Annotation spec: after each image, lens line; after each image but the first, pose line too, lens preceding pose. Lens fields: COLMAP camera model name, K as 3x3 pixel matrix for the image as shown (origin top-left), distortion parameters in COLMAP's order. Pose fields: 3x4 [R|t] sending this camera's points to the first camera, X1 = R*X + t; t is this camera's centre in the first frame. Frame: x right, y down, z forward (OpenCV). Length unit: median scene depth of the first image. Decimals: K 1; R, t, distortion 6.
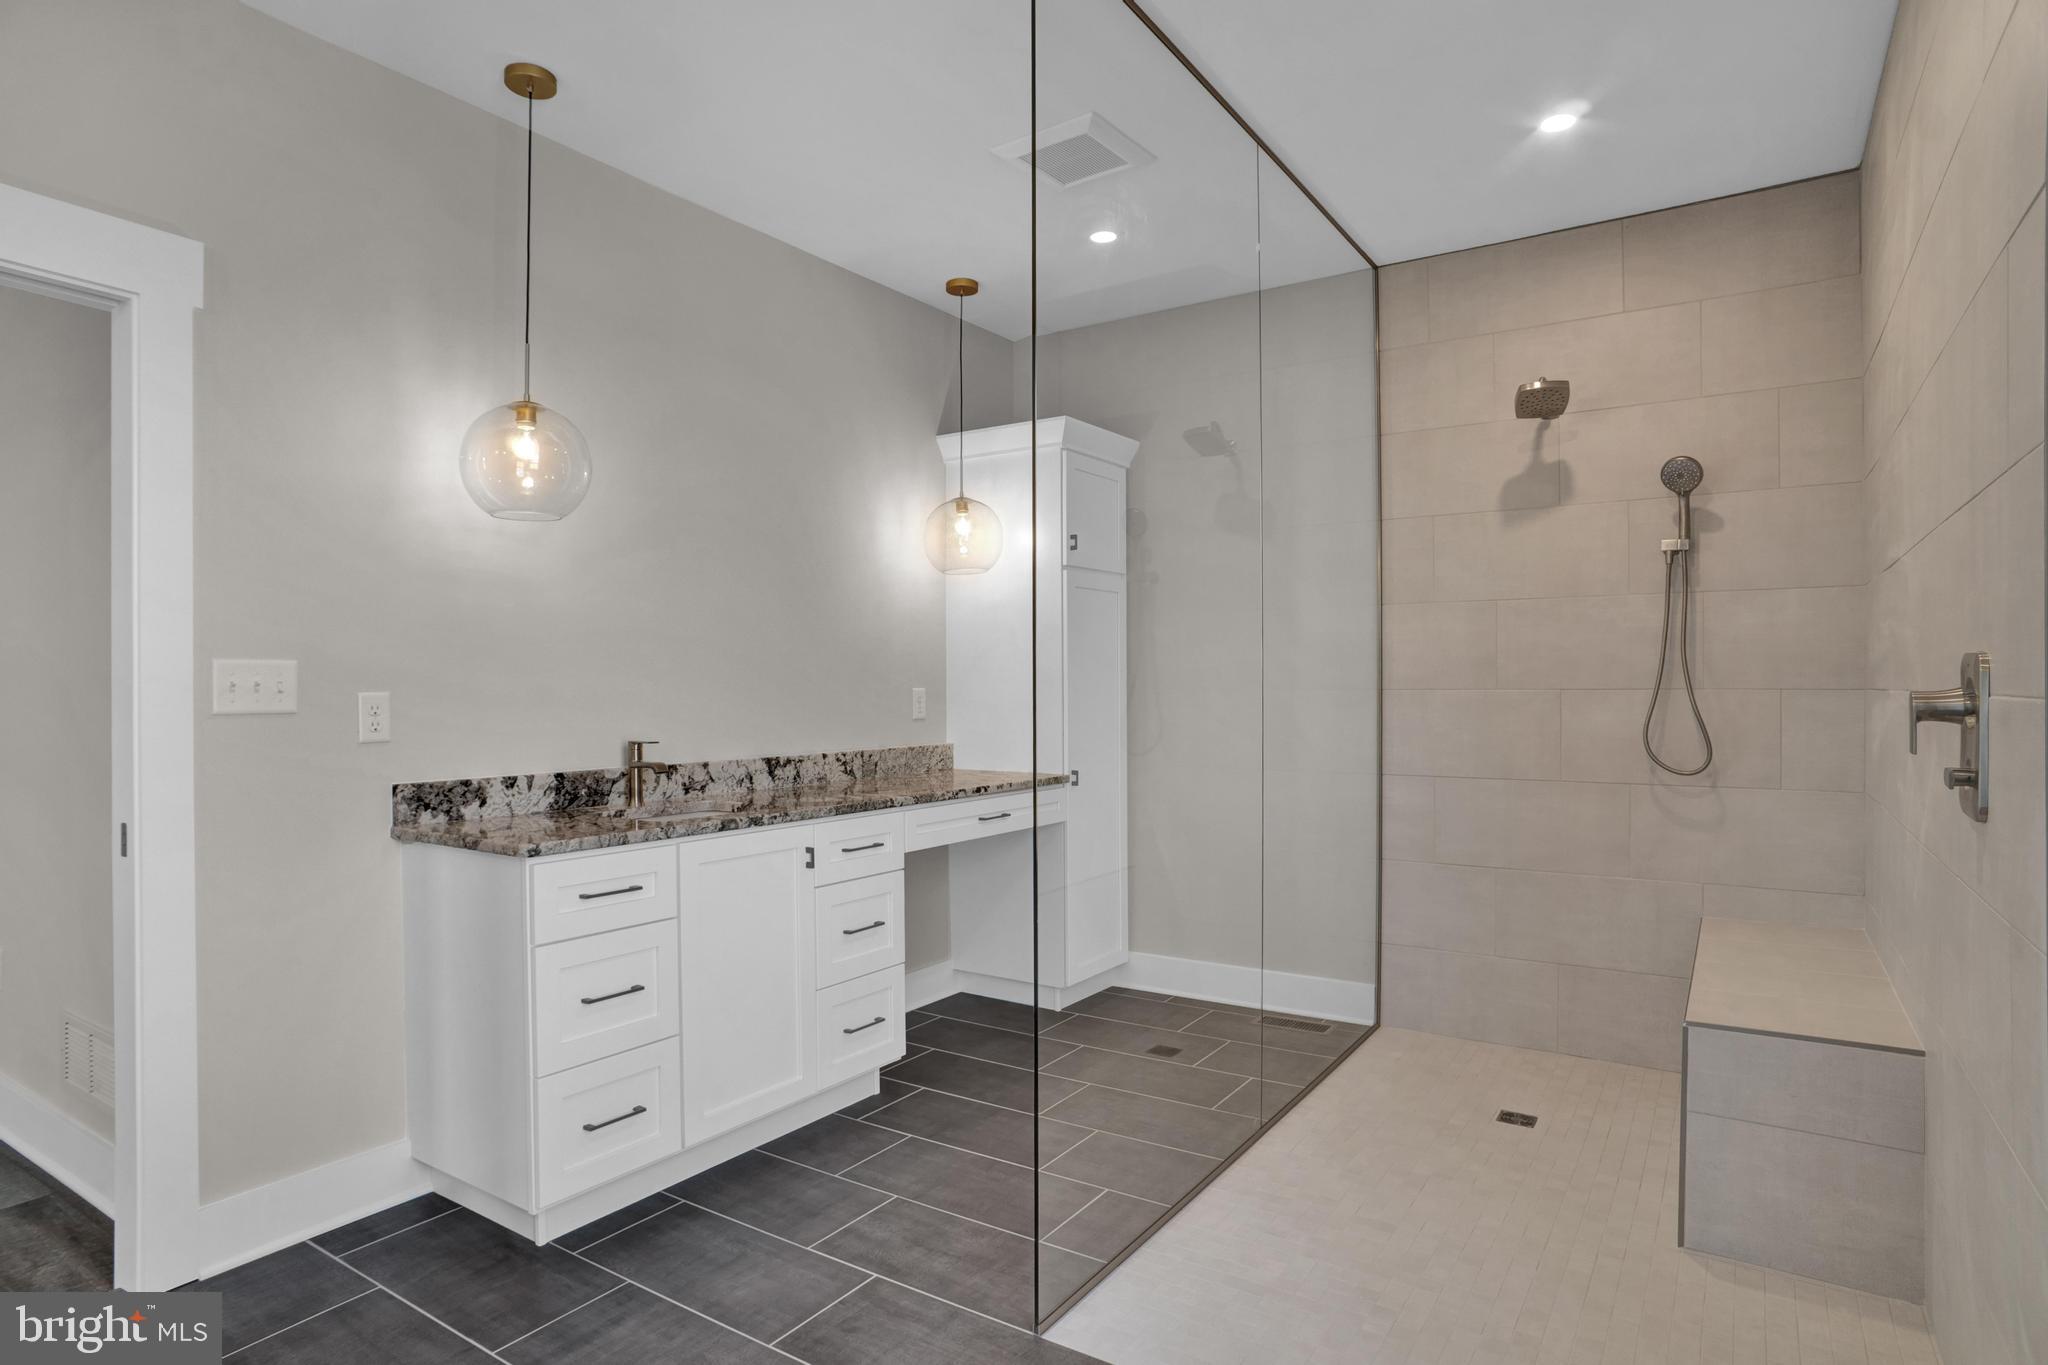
lens RADIAL K [[1110.7, 0, 1022.8], [0, 1110.7, 690.5], [0, 0, 1]] dist [-0.046603, 0.028042]
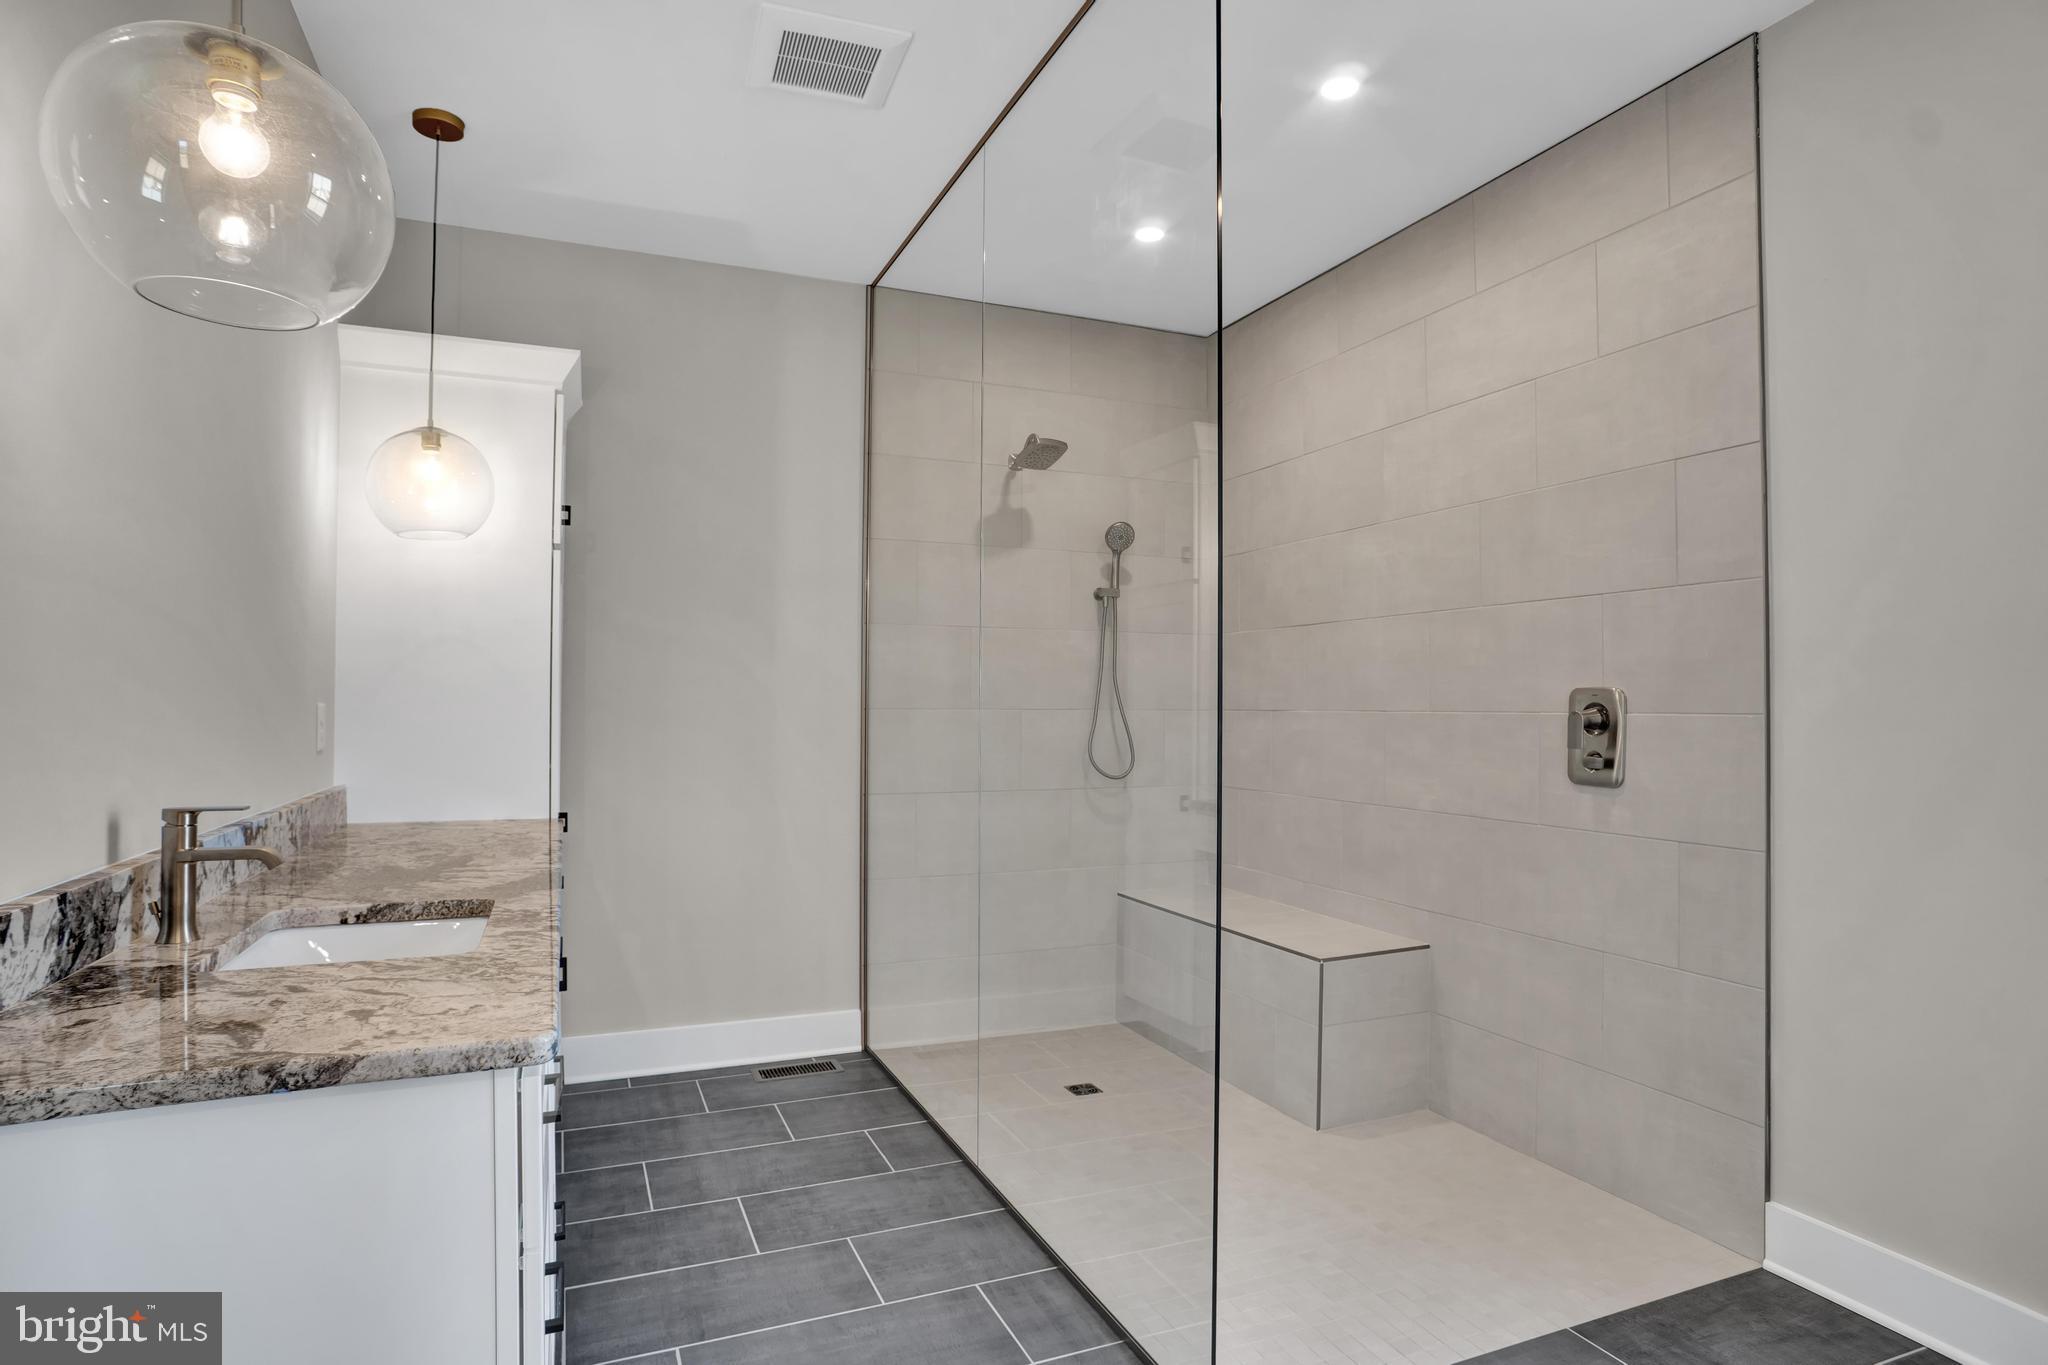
lens RADIAL K [[1110.7, 0, 1018.5], [0, 1110.7, 686.6], [0, 0, 1]] dist [-0.046603, 0.028042]
pose [[0.565890, 0.019633, 0.824247, -0.462688], [-0.002436, 0.999752, -0.022141, 0.001560], [-0.824477, 0.010521, 0.565797, 0.355489]]
